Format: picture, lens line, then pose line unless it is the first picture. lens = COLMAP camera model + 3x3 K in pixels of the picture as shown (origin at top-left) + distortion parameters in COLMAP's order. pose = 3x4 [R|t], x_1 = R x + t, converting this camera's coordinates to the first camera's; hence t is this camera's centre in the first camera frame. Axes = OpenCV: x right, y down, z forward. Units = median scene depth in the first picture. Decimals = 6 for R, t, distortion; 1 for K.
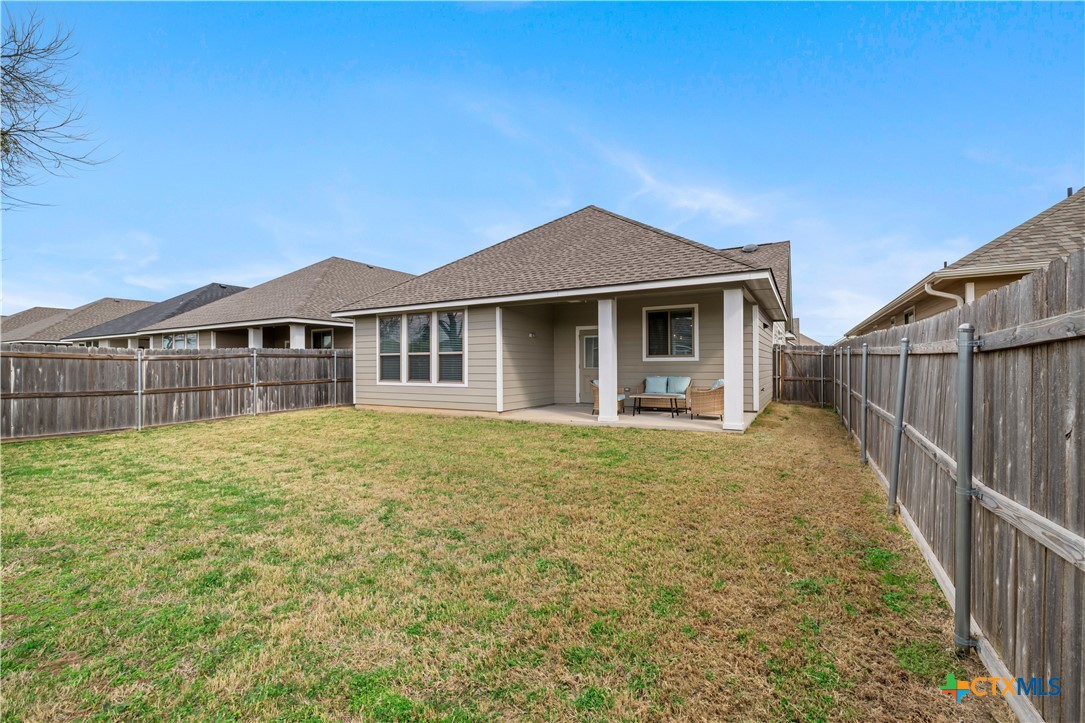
lens RADIAL K [[469.2, 0, 538.9], [0, 469.2, 360.9], [0, 0, 1]] dist [0.001315, 0.000399]
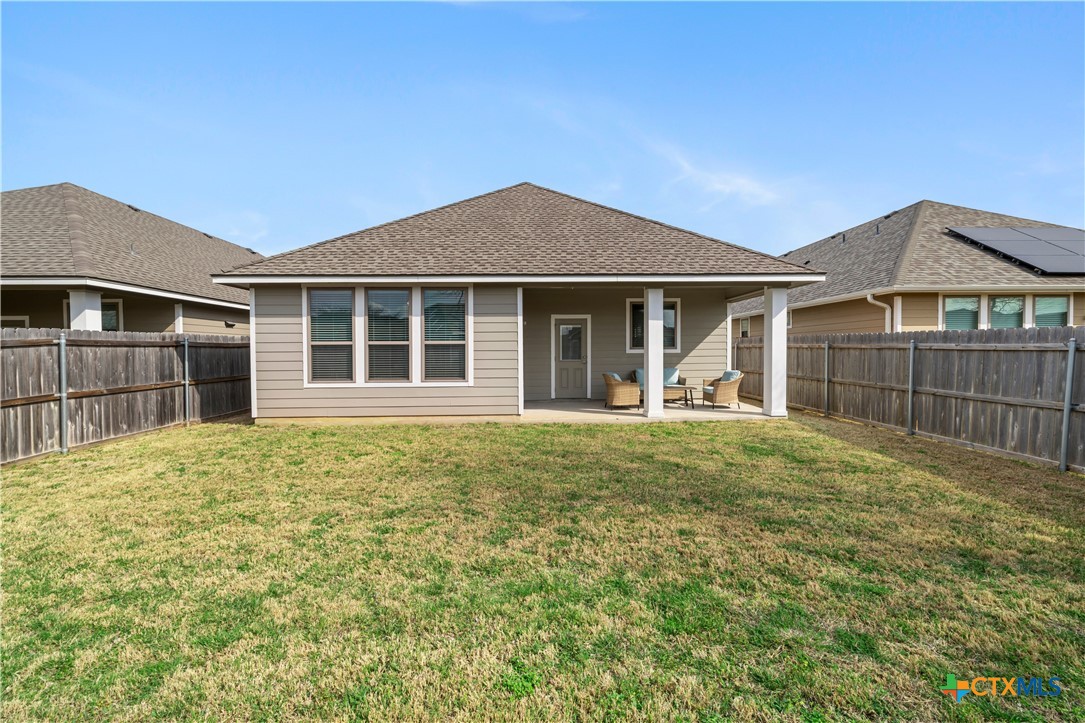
lens RADIAL K [[469.2, 0, 538.9], [0, 469.2, 360.9], [0, 0, 1]] dist [0.001315, 0.000399]
pose [[0.846371, -0.010568, 0.532490, -0.436092], [-0.001989, 0.999733, 0.023002, -0.004632], [-0.532591, -0.020527, 0.846124, 0.244201]]
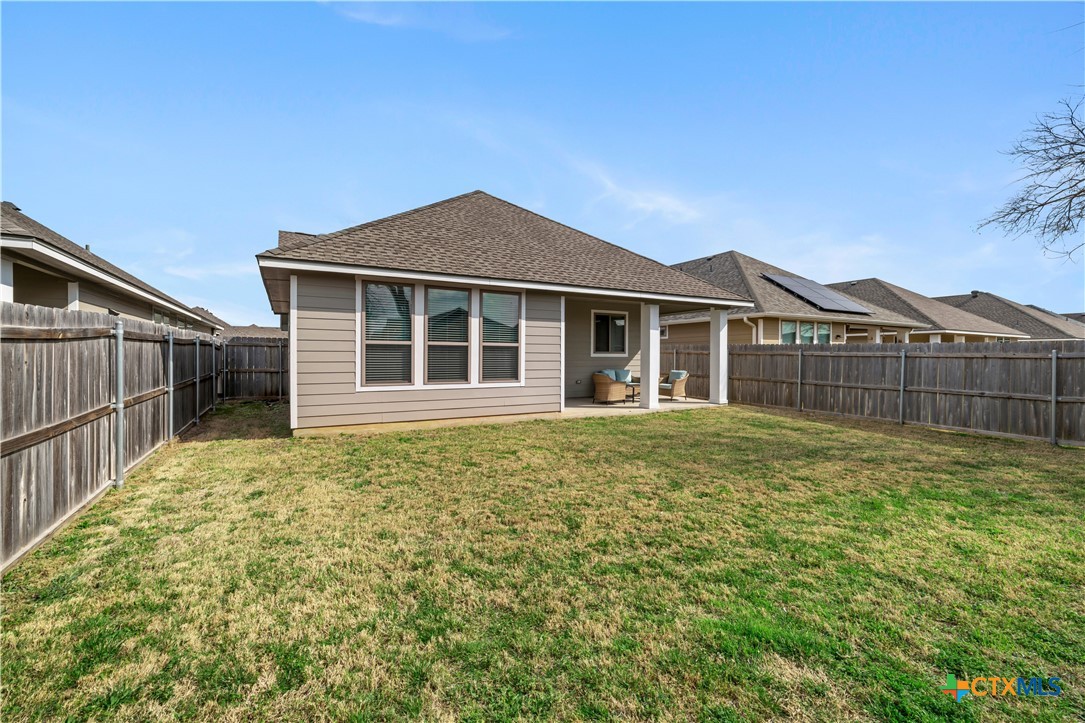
lens RADIAL K [[469.2, 0, 538.9], [0, 469.2, 360.9], [0, 0, 1]] dist [0.001315, 0.000399]
pose [[0.500793, -0.000942, 0.865566, -0.786916], [-0.011927, 0.999897, 0.007989, 0.003382], [-0.865485, -0.014324, 0.500731, 0.504670]]
